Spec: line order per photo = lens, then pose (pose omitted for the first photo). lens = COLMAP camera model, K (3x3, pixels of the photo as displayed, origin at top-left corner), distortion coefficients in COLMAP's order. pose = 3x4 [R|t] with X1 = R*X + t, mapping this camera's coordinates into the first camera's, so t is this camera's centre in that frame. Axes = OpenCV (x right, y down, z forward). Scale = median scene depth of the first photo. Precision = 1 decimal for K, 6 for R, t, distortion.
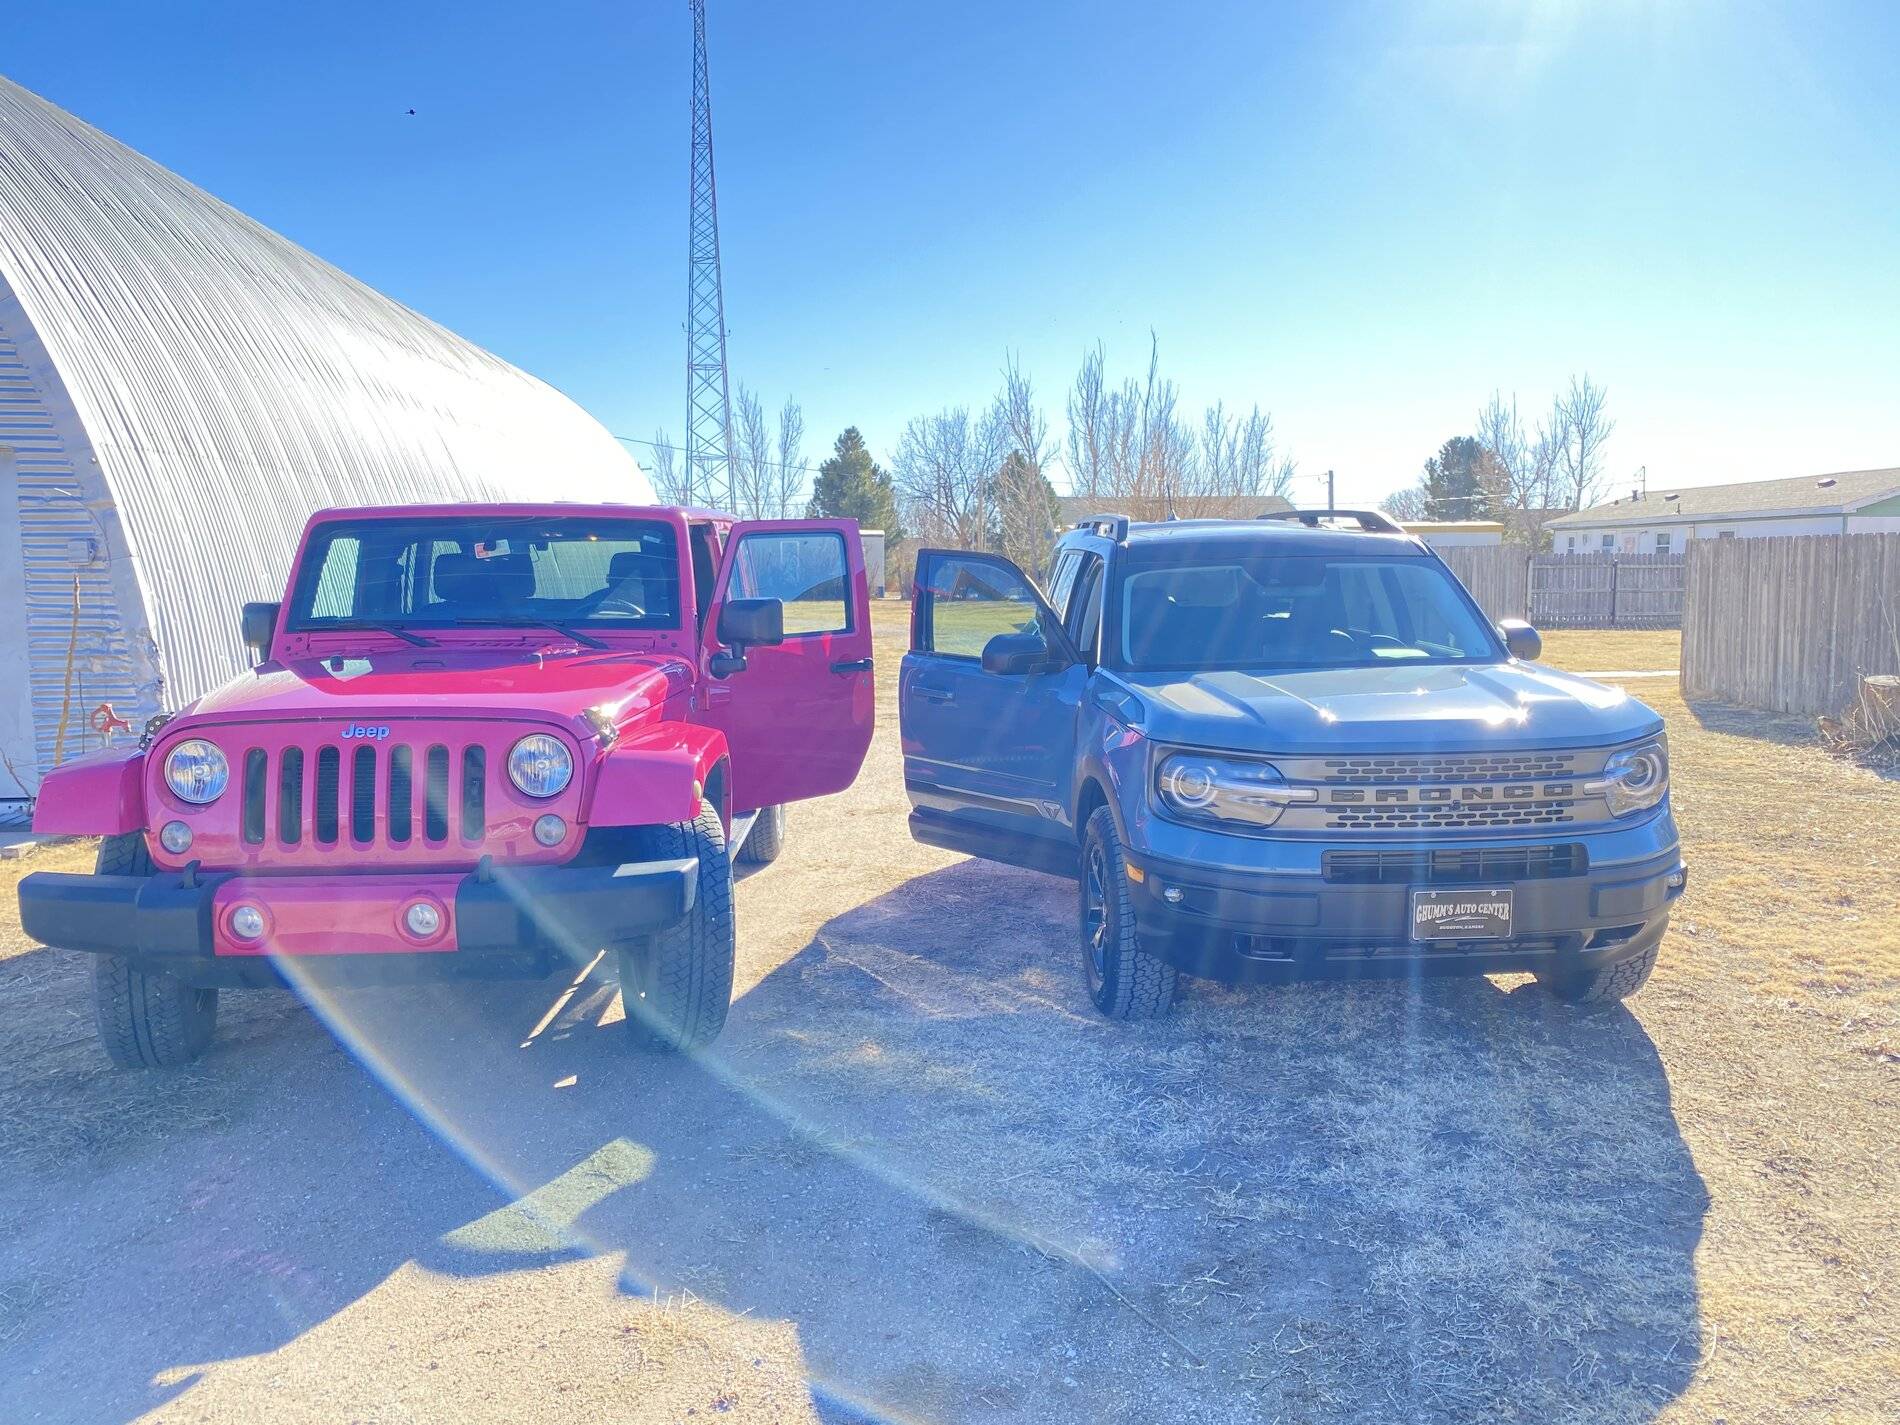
lens RADIAL K [[1427.3, 0, 950.0], [0, 1427.3, 712.5], [0, 0, 1]] dist [0.006684, -0.005496]
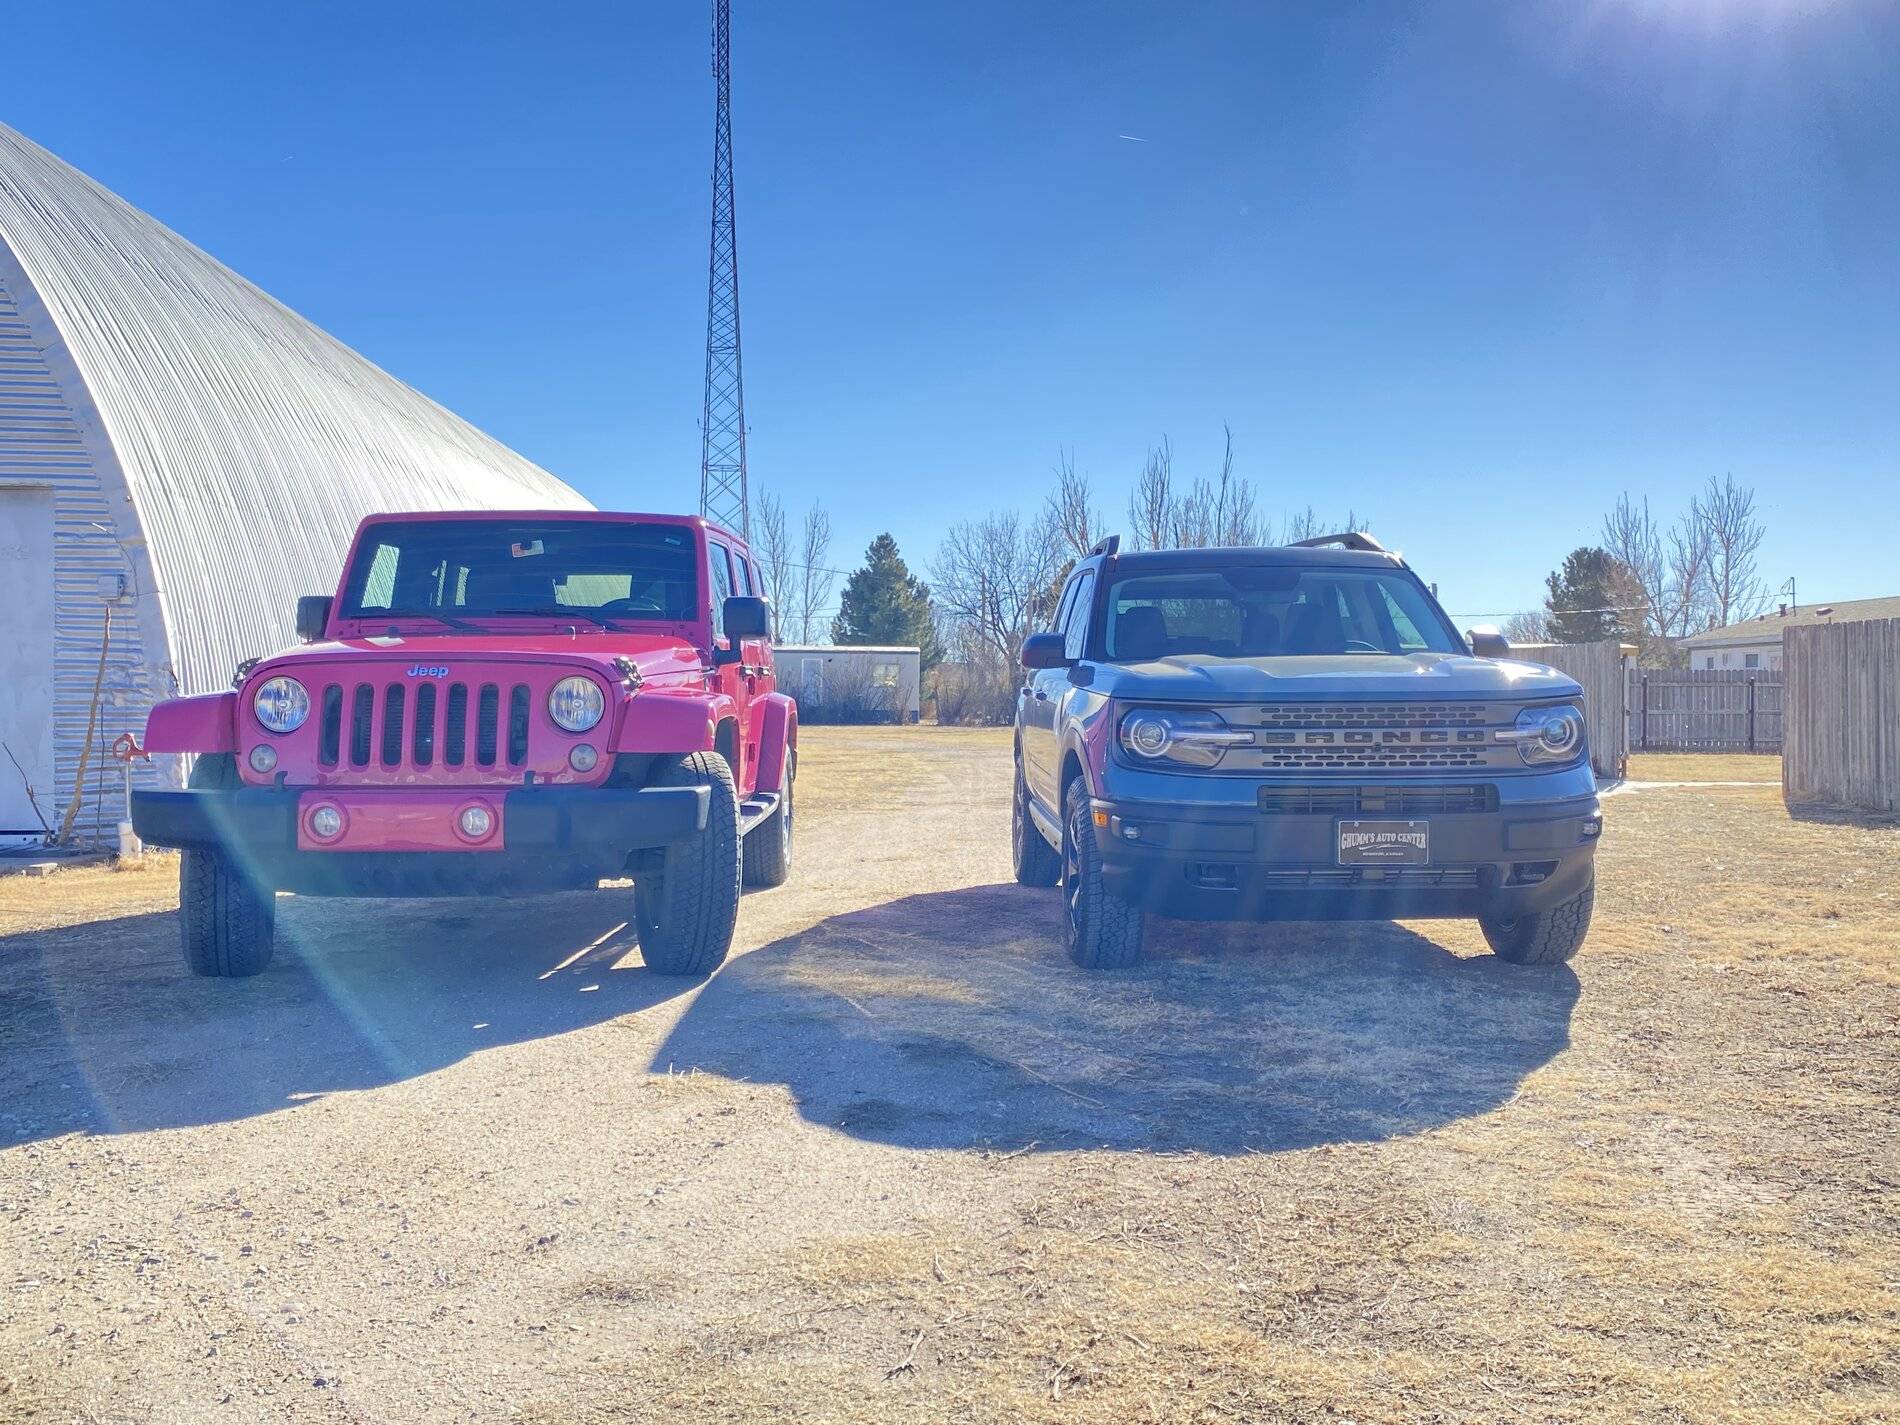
lens RADIAL K [[1651.6, 0, 943.5], [0, 1651.6, 715.7], [0, 0, 1]] dist [0.053834, -0.101277]
pose [[0.999438, 0.008761, -0.032352, 0.024570], [-0.011623, 0.995933, -0.089349, 0.075228], [0.031437, 0.089675, 0.995475, -0.148943]]
